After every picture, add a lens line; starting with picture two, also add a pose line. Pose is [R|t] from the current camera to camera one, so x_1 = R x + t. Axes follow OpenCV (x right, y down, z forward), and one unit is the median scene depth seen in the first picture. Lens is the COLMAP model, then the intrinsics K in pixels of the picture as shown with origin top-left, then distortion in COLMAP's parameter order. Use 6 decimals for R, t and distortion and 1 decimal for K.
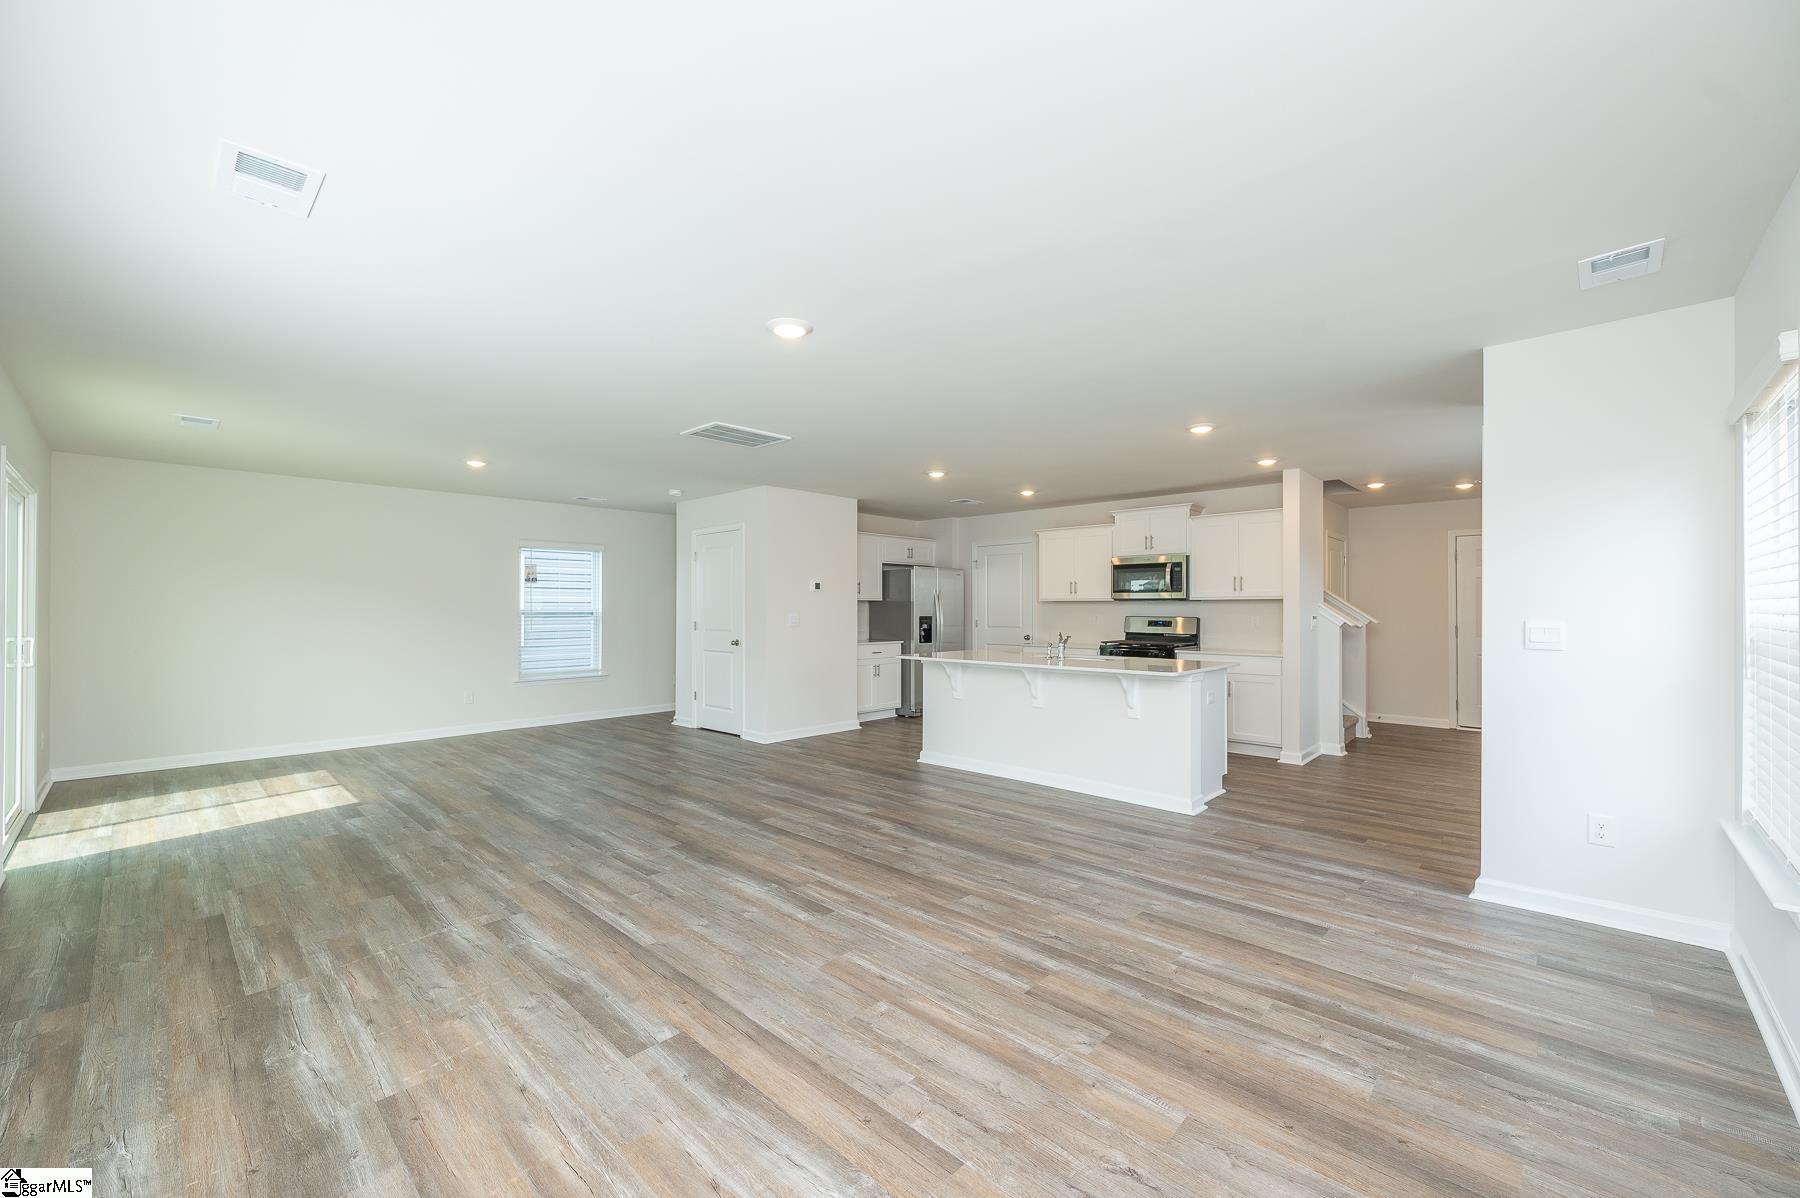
lens RADIAL K [[728.4, 0, 910.5], [0, 728.4, 607.7], [0, 0, 1]] dist [0.002399, 0.000894]
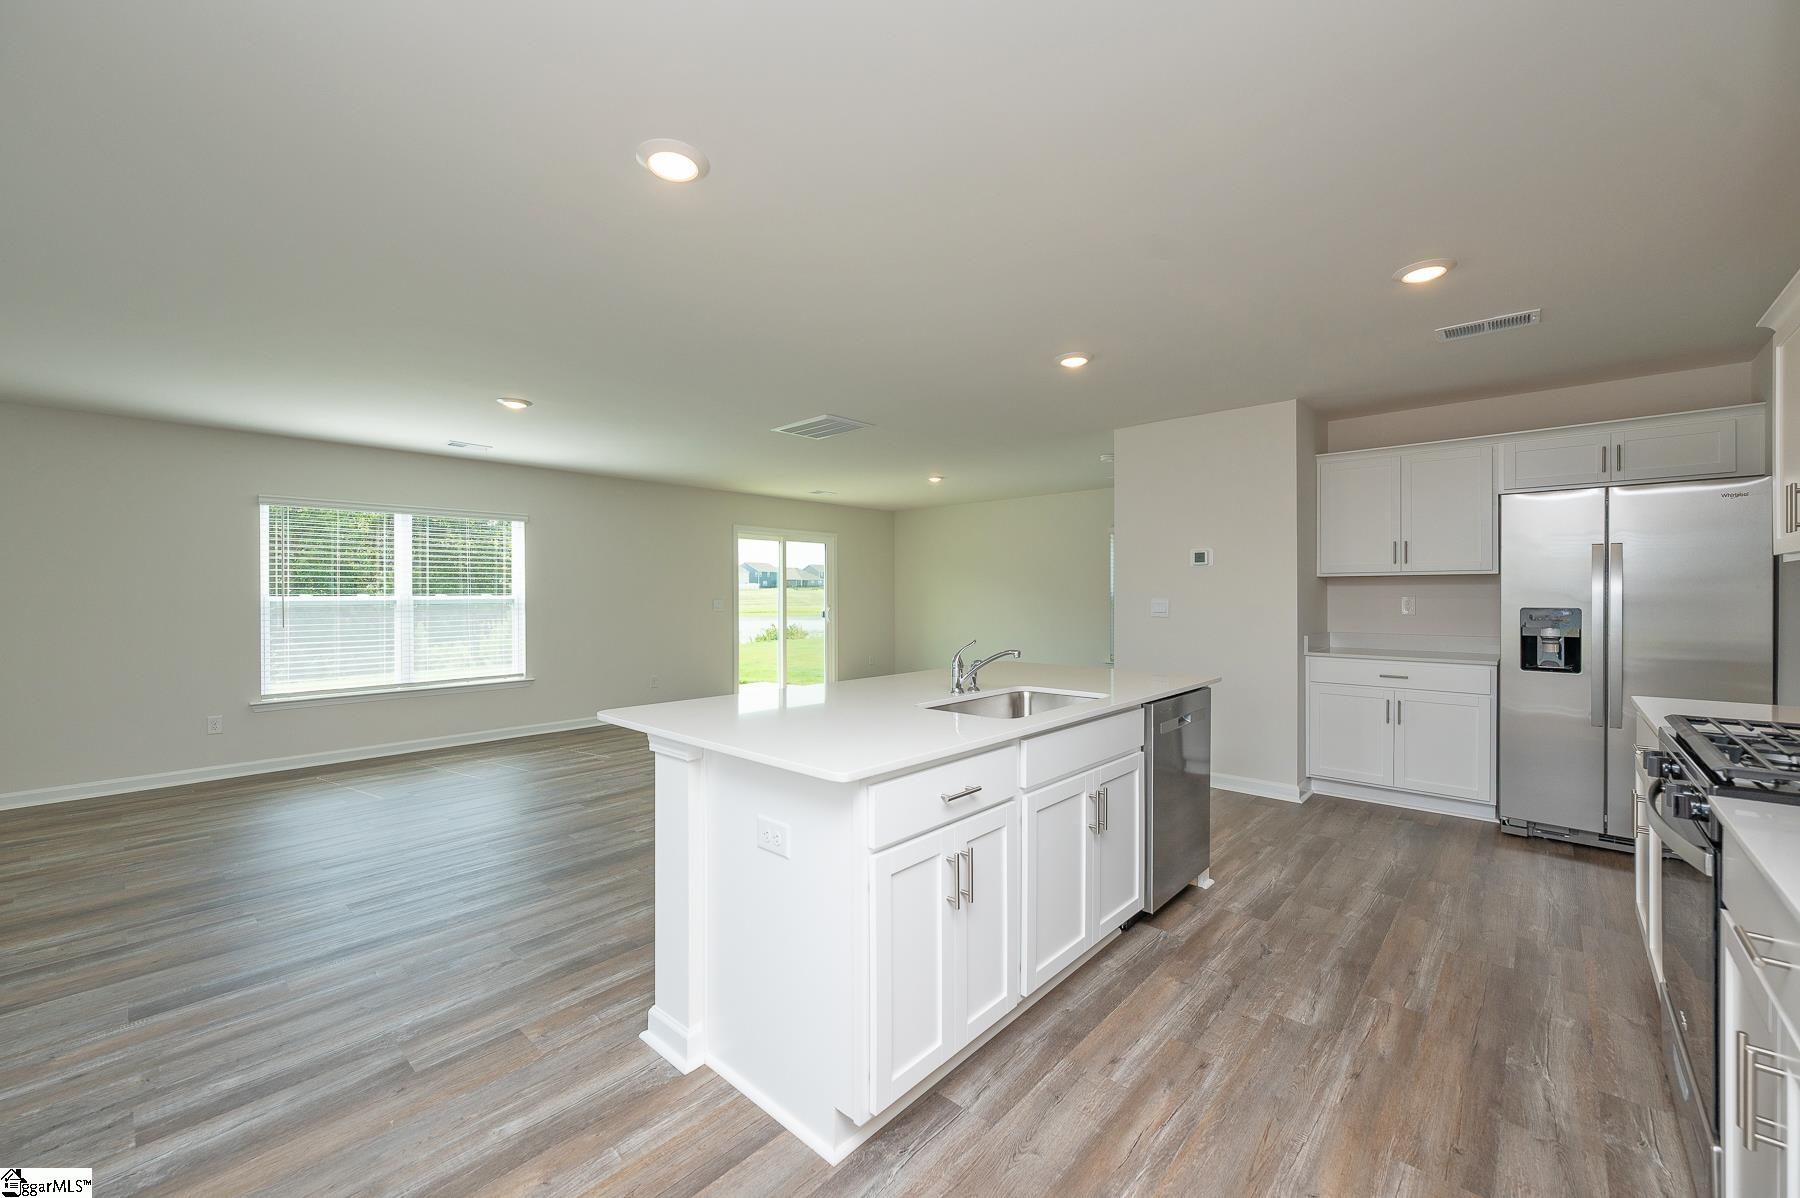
lens RADIAL K [[728.4, 0, 881.8], [0, 728.4, 563.2], [0, 0, 1]] dist [0.002399, 0.000894]
pose [[-0.028739, -0.045230, -0.998563, 1.048520], [0.004761, 0.998958, -0.045385, 0.008004], [0.999576, -0.006059, -0.028494, 1.424488]]
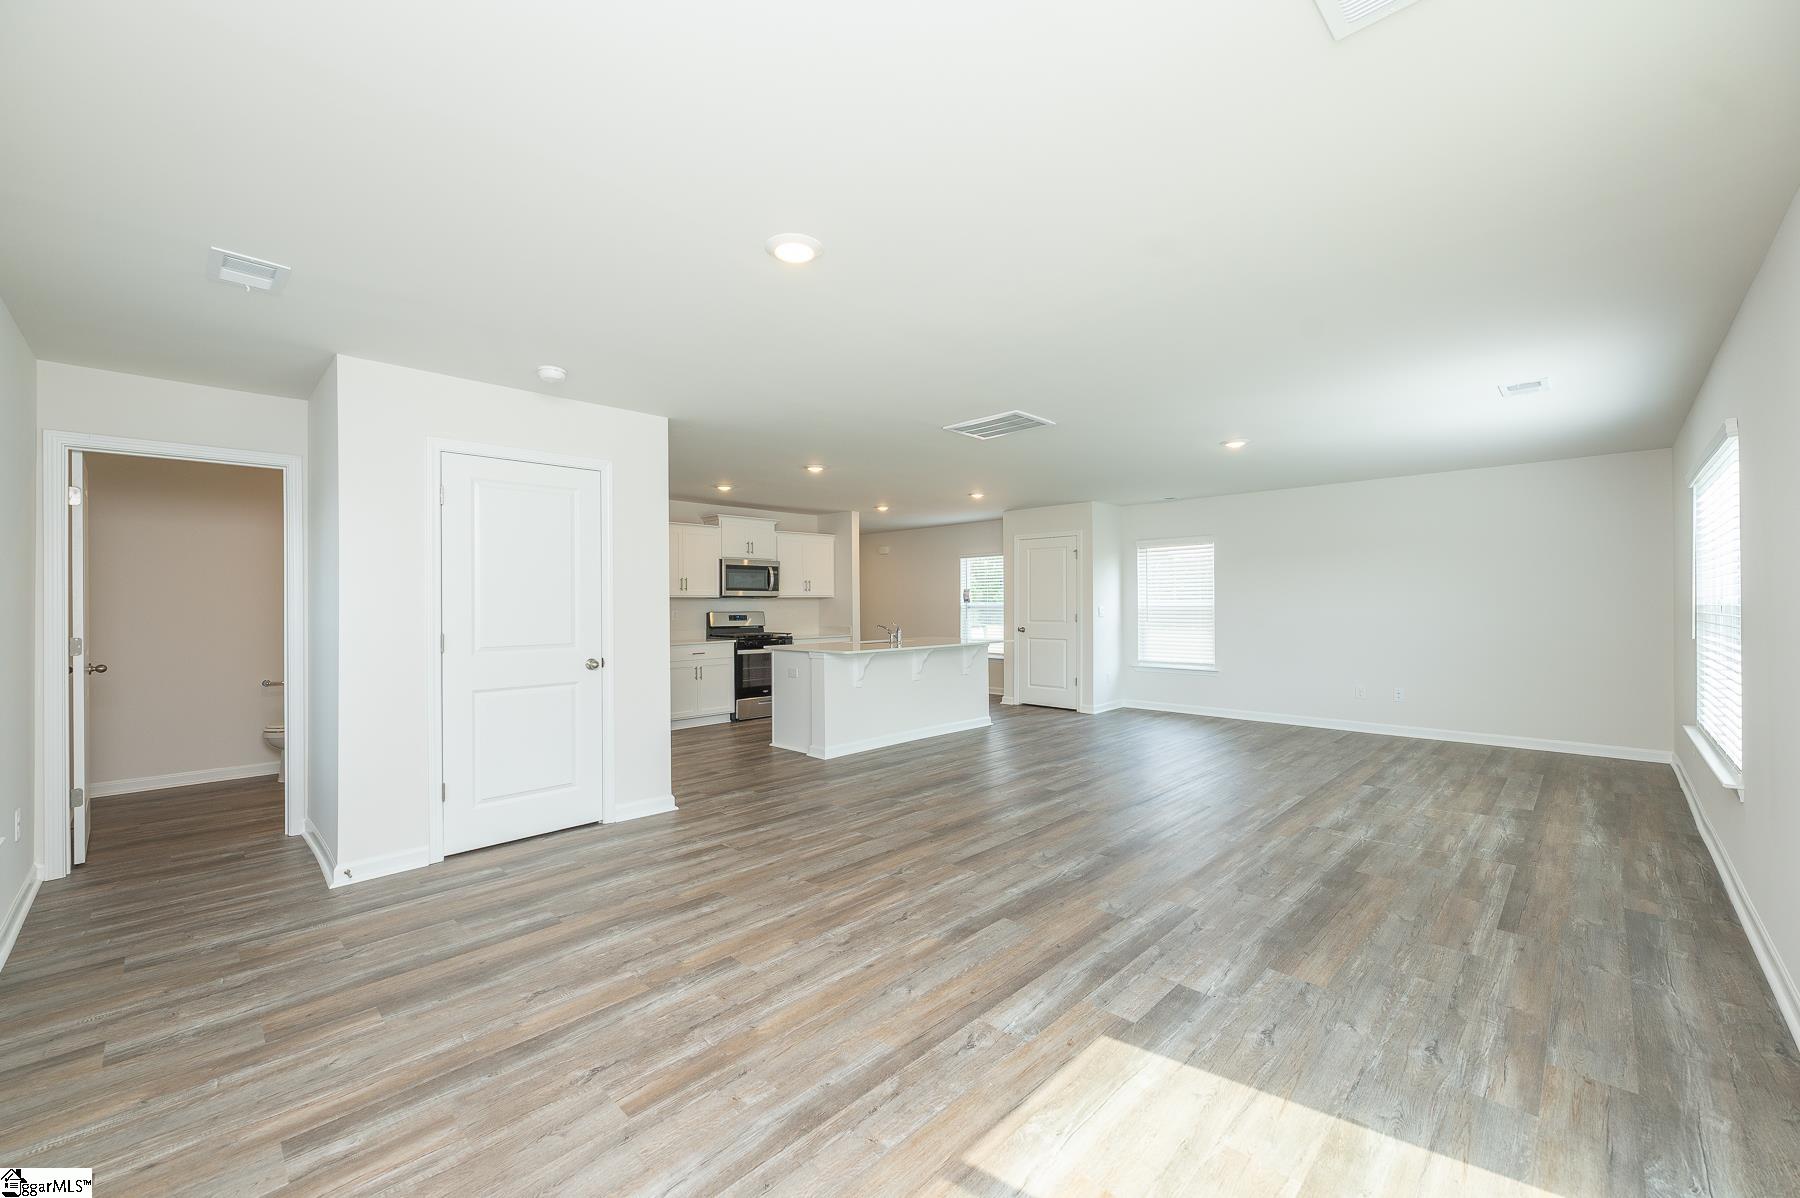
lens RADIAL K [[728.4, 0, 873.2], [0, 728.4, 603.2], [0, 0, 1]] dist [0.002399, 0.000894]
pose [[0.023231, 0.001642, 0.999729, -1.578740], [0.005202, 0.999985, -0.001764, 0.003539], [-0.999717, 0.005241, 0.023222, 1.479886]]
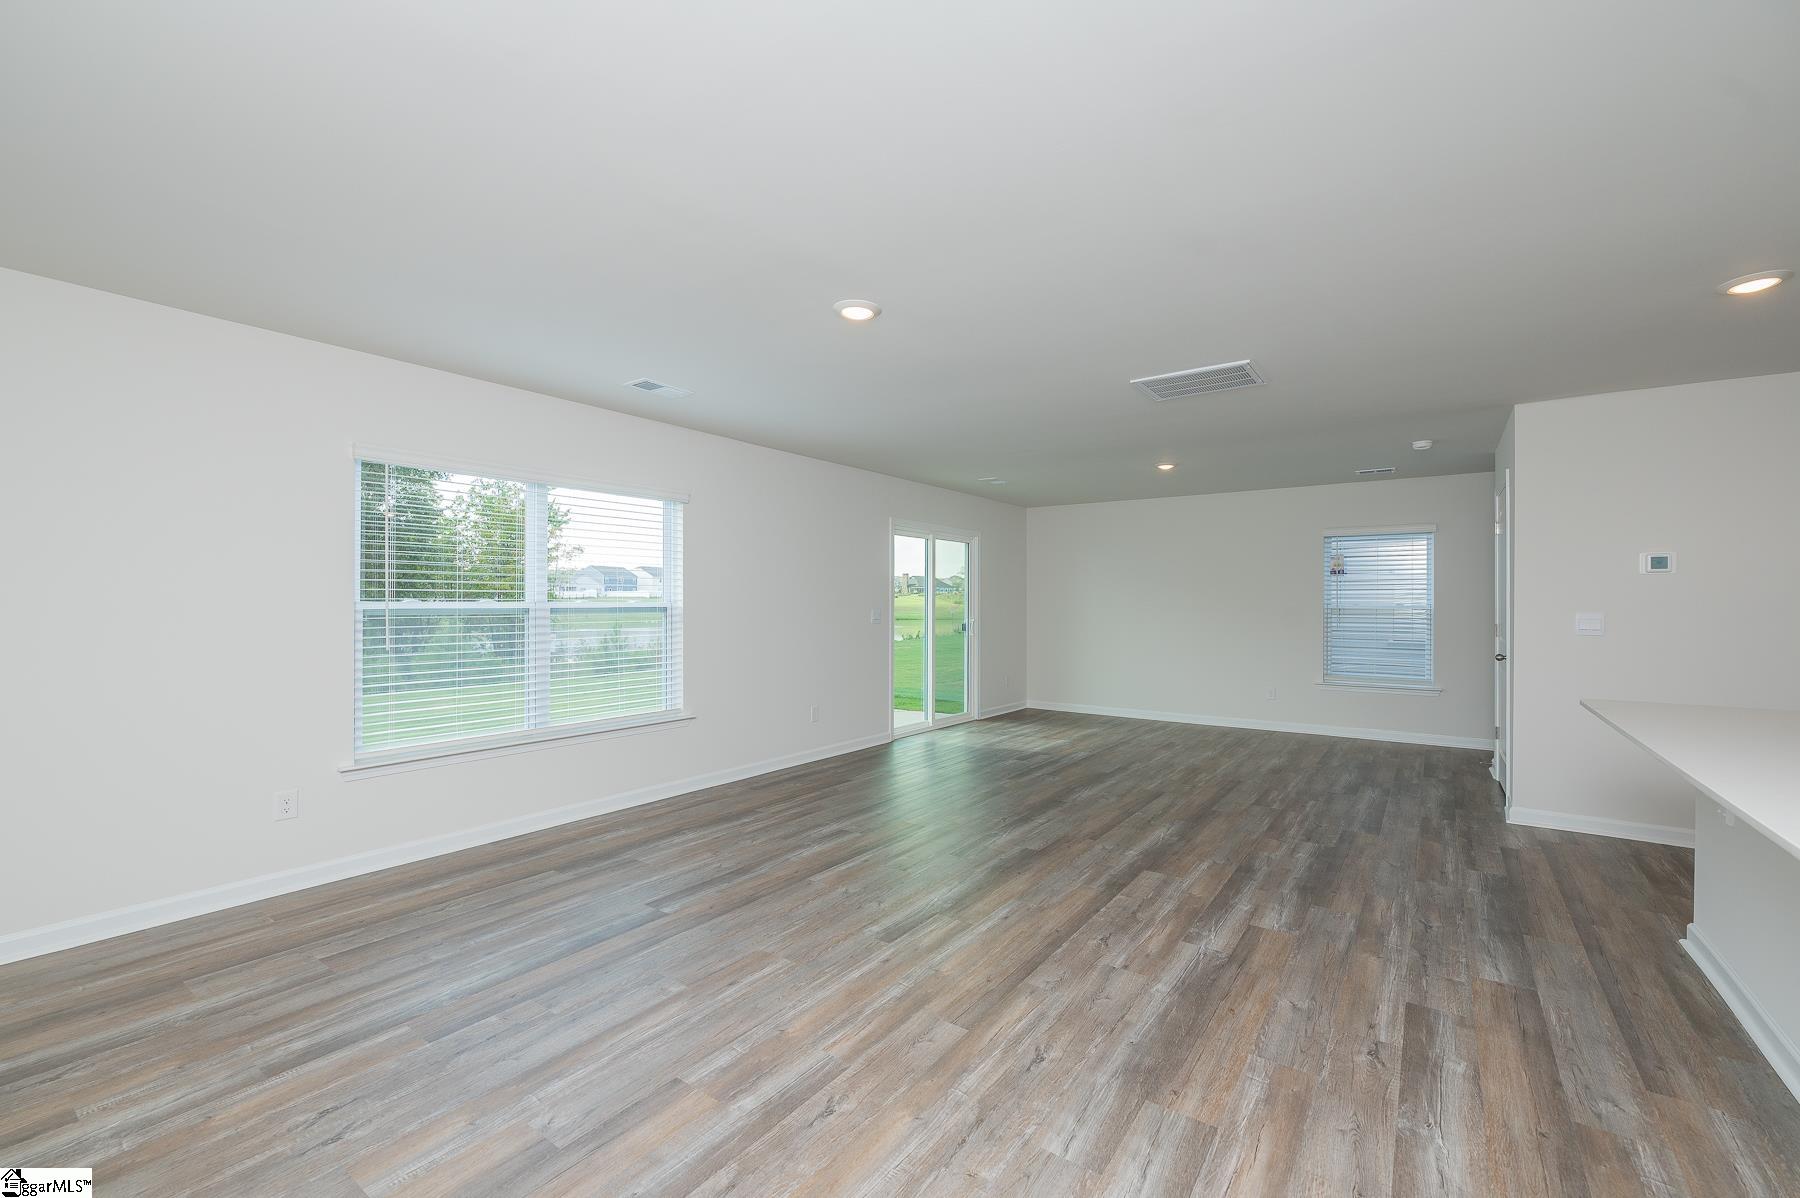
lens RADIAL K [[728.4, 0, 899.3], [0, 728.4, 589.0], [0, 0, 1]] dist [0.002399, 0.000894]
pose [[0.125186, -0.019779, -0.991936, 0.653085], [-0.001908, 0.999795, -0.020176, 0.002941], [0.992131, 0.004418, 0.125122, 0.747207]]
